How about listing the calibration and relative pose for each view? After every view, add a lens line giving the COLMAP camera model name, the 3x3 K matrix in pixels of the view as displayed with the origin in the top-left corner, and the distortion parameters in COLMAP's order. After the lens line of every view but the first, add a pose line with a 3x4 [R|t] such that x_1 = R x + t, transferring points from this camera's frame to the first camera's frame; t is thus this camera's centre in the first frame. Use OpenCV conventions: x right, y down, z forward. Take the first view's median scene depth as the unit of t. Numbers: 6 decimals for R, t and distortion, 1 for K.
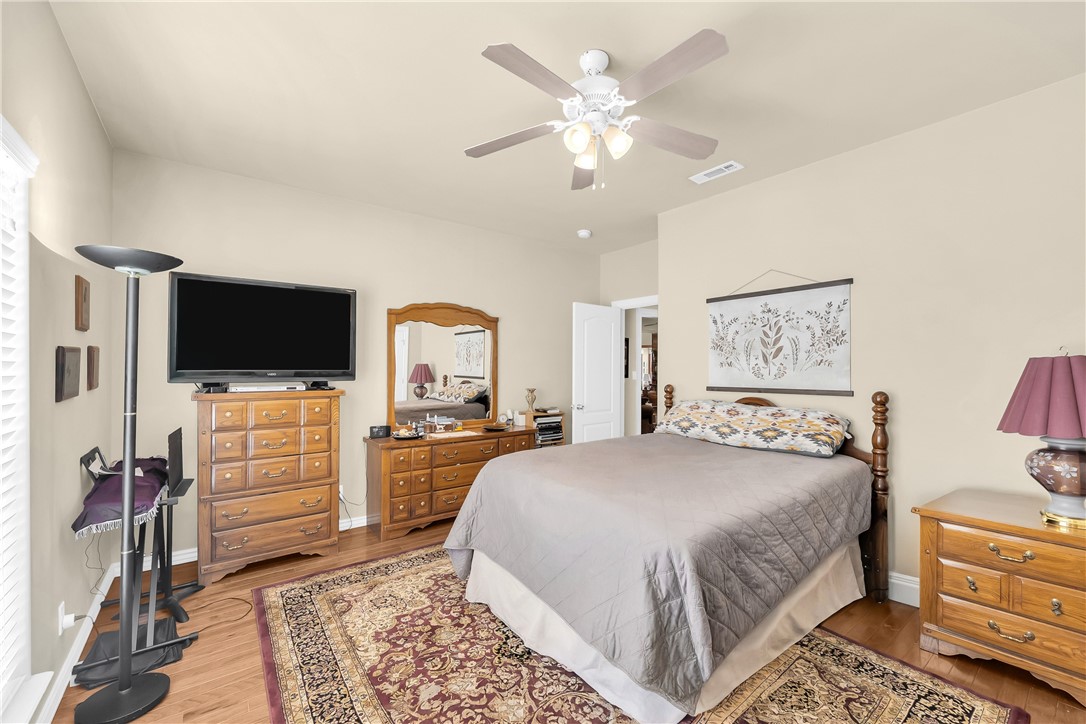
lens RADIAL K [[439.7, 0, 540.7], [0, 439.7, 365.1], [0, 0, 1]] dist [-0.000576, -0.000084]
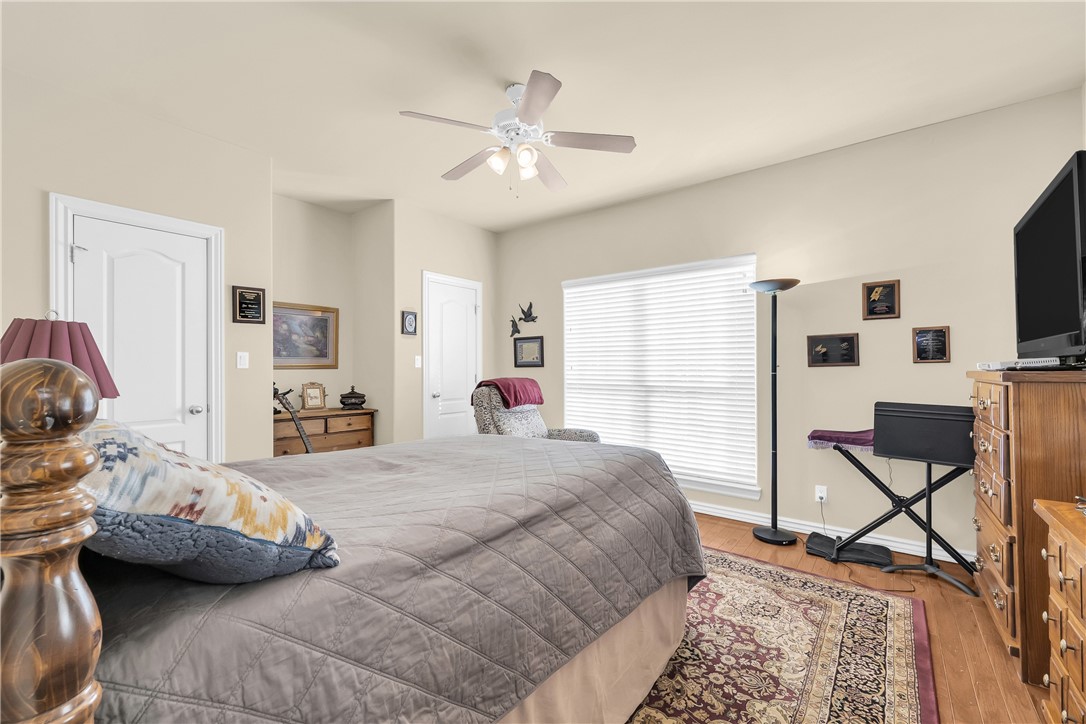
lens RADIAL K [[439.7, 0, 540.7], [0, 439.7, 365.1], [0, 0, 1]] dist [-0.000576, -0.000084]
pose [[-0.966067, -0.002536, -0.258278, 0.294875], [0.000860, 0.999915, -0.013032, 0.070611], [0.258289, -0.012811, -0.965983, 1.732646]]
